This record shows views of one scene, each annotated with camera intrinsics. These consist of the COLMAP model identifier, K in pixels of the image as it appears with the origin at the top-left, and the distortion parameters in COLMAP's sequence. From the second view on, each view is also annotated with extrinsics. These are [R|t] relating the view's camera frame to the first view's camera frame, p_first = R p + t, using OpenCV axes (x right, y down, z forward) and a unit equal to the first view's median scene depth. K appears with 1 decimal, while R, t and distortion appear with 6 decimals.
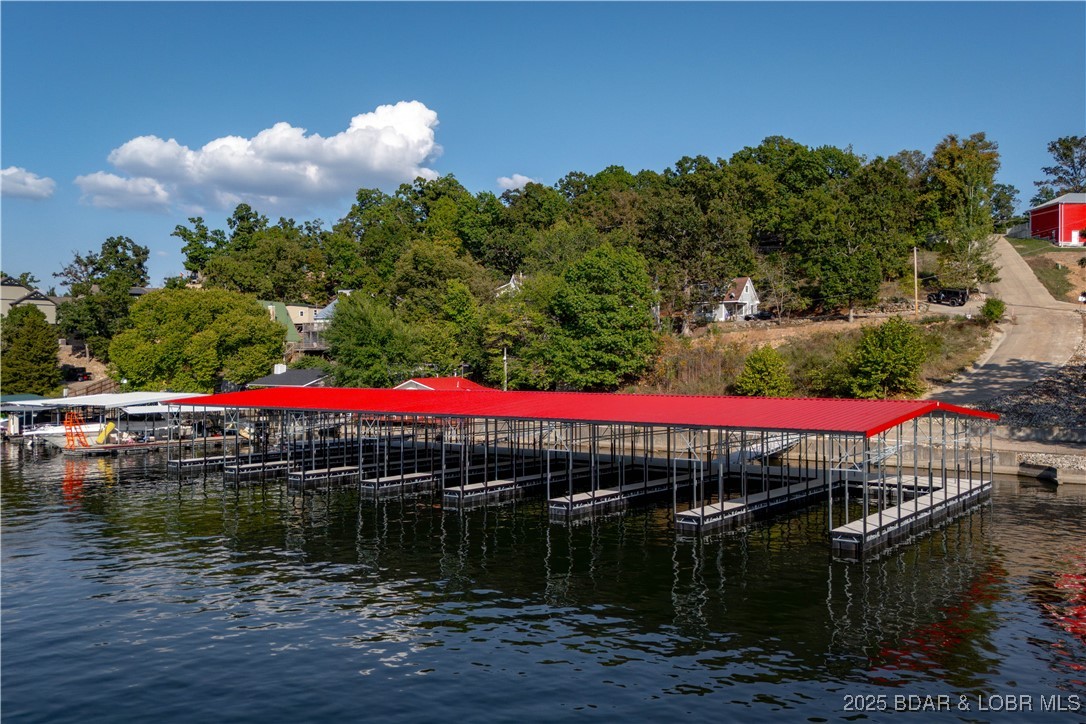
lens RADIAL K [[947.4, 0, 521.7], [0, 947.4, 362.8], [0, 0, 1]] dist [0.093122, -0.123199]
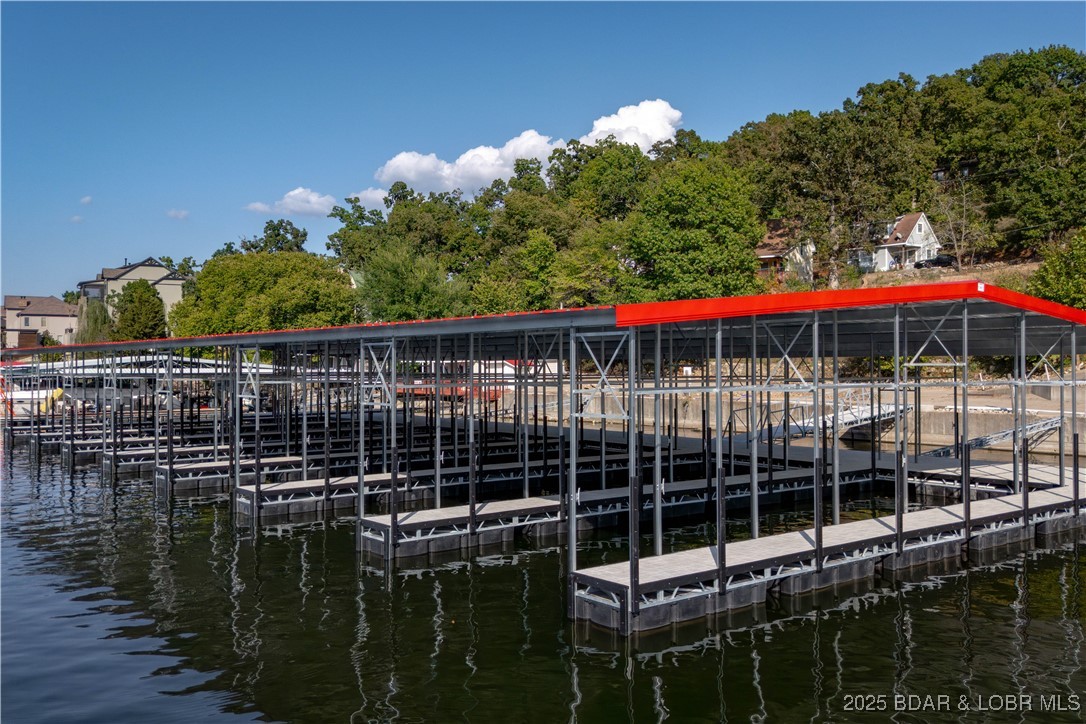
lens RADIAL K [[947.4, 0, 521.7], [0, 947.4, 362.8], [0, 0, 1]] dist [0.093122, -0.123199]
pose [[0.969279, -0.004122, -0.245929, 0.118815], [0.005061, 0.999982, 0.003188, 0.026207], [0.245911, -0.004334, 0.969283, 0.185225]]
